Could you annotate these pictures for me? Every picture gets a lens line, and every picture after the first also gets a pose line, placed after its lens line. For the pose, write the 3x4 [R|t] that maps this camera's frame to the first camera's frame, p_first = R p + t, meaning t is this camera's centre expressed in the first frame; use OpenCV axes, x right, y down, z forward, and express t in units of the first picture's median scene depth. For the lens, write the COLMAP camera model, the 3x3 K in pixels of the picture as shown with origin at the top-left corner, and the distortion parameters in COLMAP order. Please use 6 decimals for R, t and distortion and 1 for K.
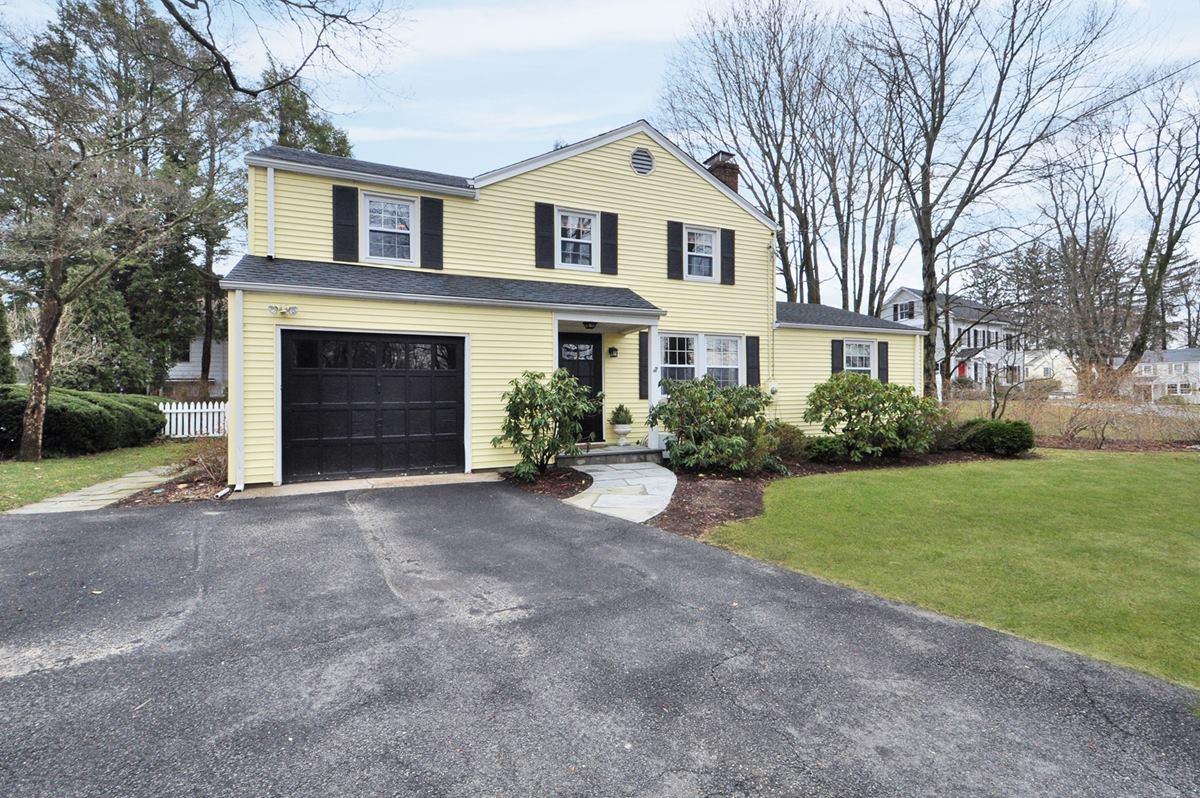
lens RADIAL K [[516.3, 0, 651.0], [0, 516.3, 381.4], [0, 0, 1]] dist [0.033409, -0.020052]
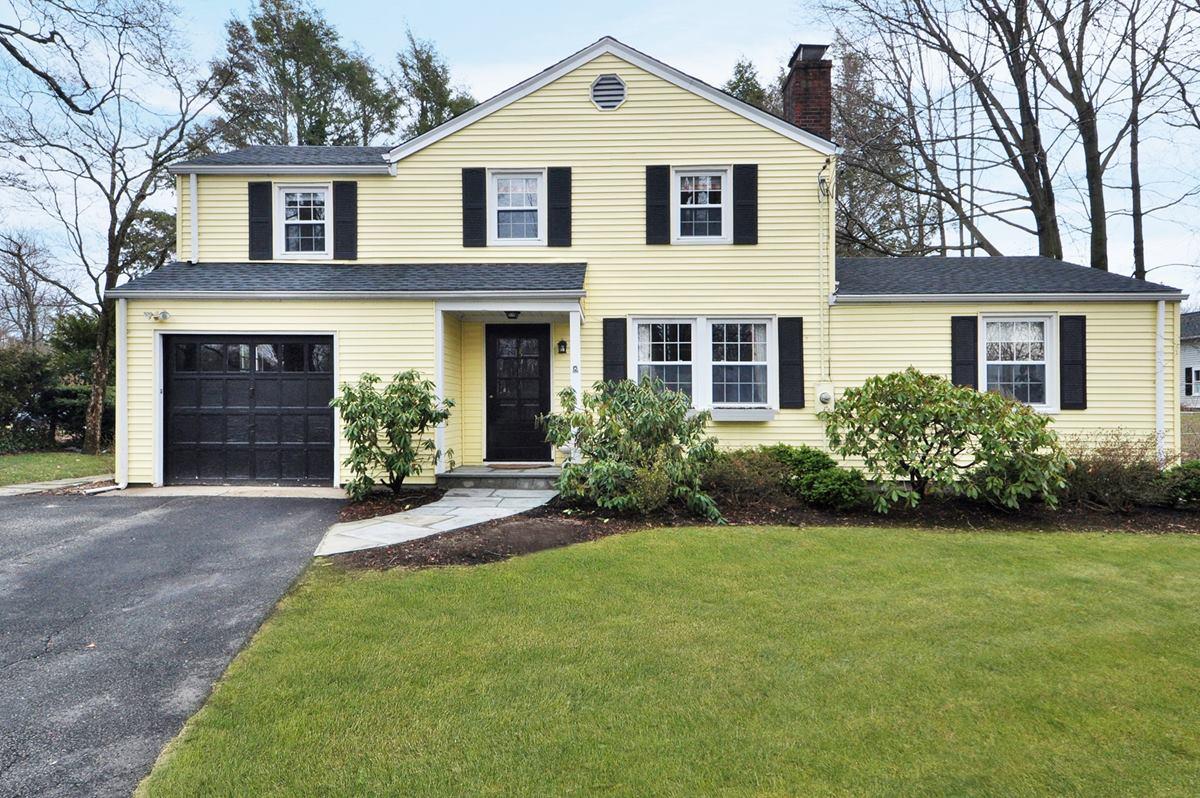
lens RADIAL K [[685.3, 0, 596.0], [0, 685.3, 385.9], [0, 0, 1]] dist [0.045640, -0.029014]
pose [[0.900740, 0.001754, -0.434355, 0.474955], [0.000423, 0.999988, 0.004917, -0.003414], [0.434359, -0.004613, 0.900728, 0.106250]]
